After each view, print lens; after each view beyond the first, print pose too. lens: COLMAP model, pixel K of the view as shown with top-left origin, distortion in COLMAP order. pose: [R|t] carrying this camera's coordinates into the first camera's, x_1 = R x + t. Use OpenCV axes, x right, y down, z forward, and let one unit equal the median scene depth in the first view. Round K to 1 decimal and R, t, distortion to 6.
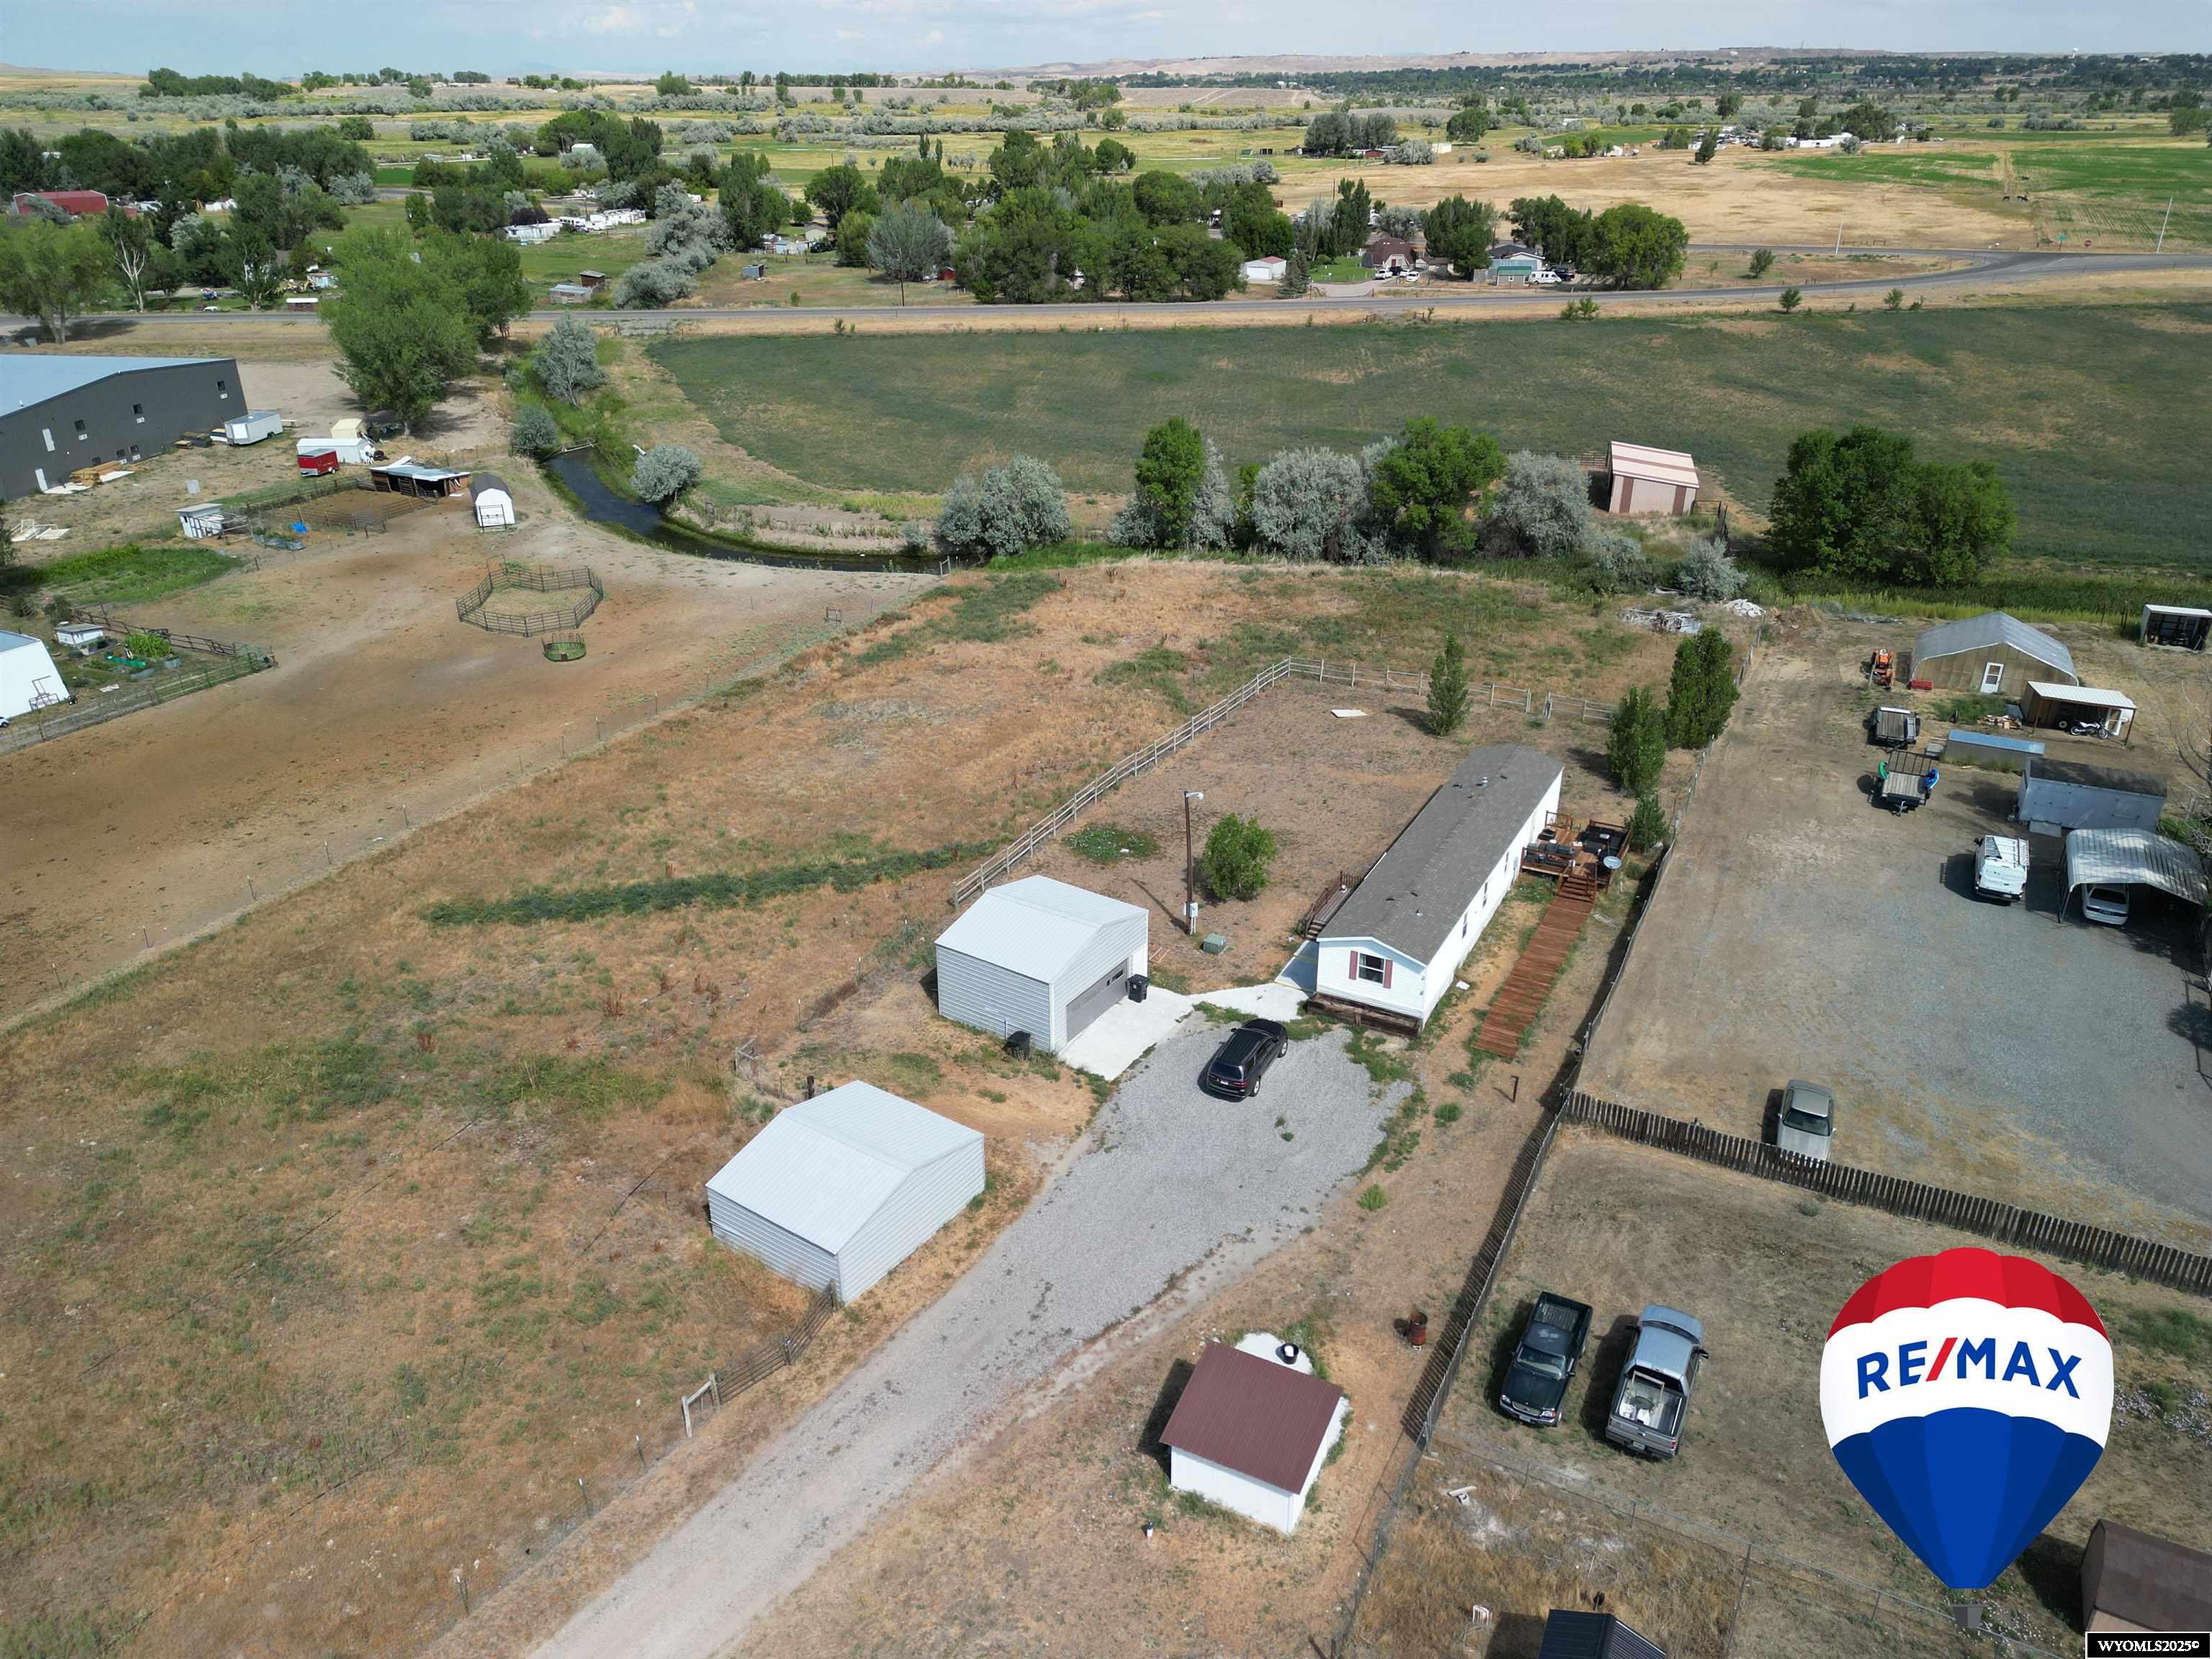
lens RADIAL K [[1538.7, 0, 1106.0], [0, 1538.7, 829.5], [0, 0, 1]] dist [0.077179, -0.067009]
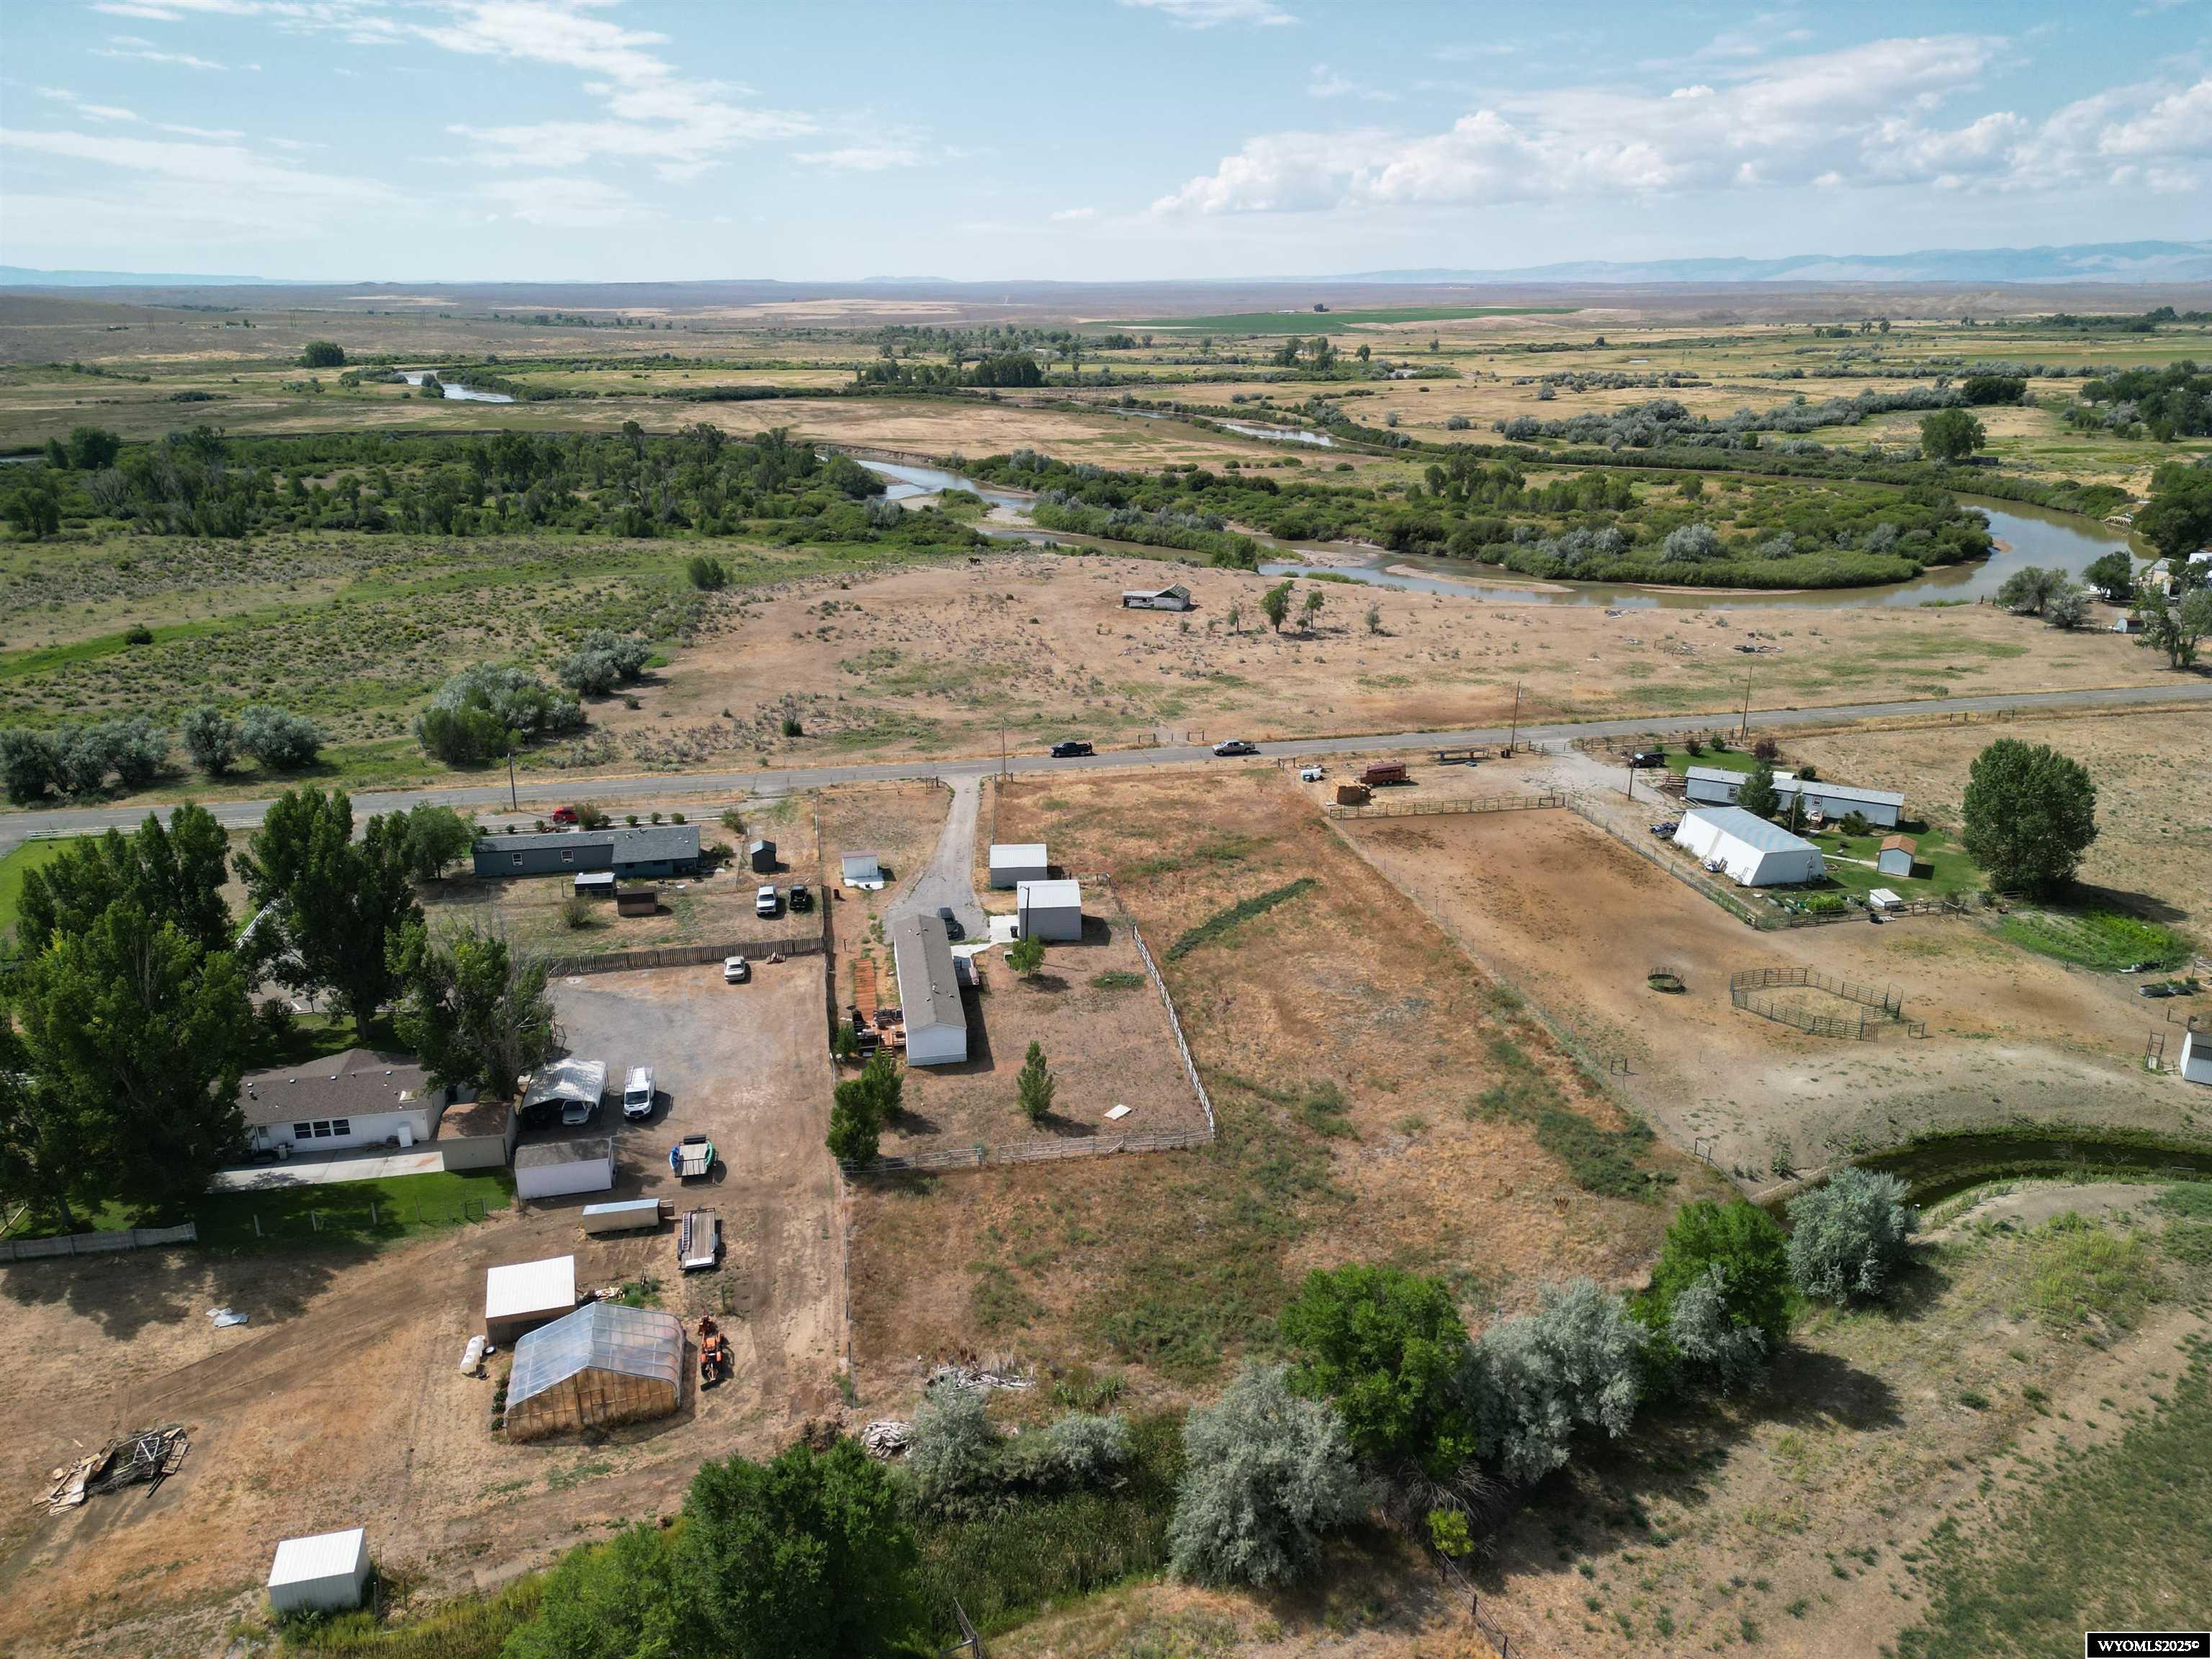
lens RADIAL K [[1529.5, 0, 1106.0], [0, 1529.5, 829.5], [0, 0, 1]] dist [0.083608, -0.086047]
pose [[-0.784291, 0.206679, -0.584954, 0.658111], [-0.260893, 0.745577, 0.613229, -0.780518], [0.562870, 0.633561, -0.530828, 1.195894]]
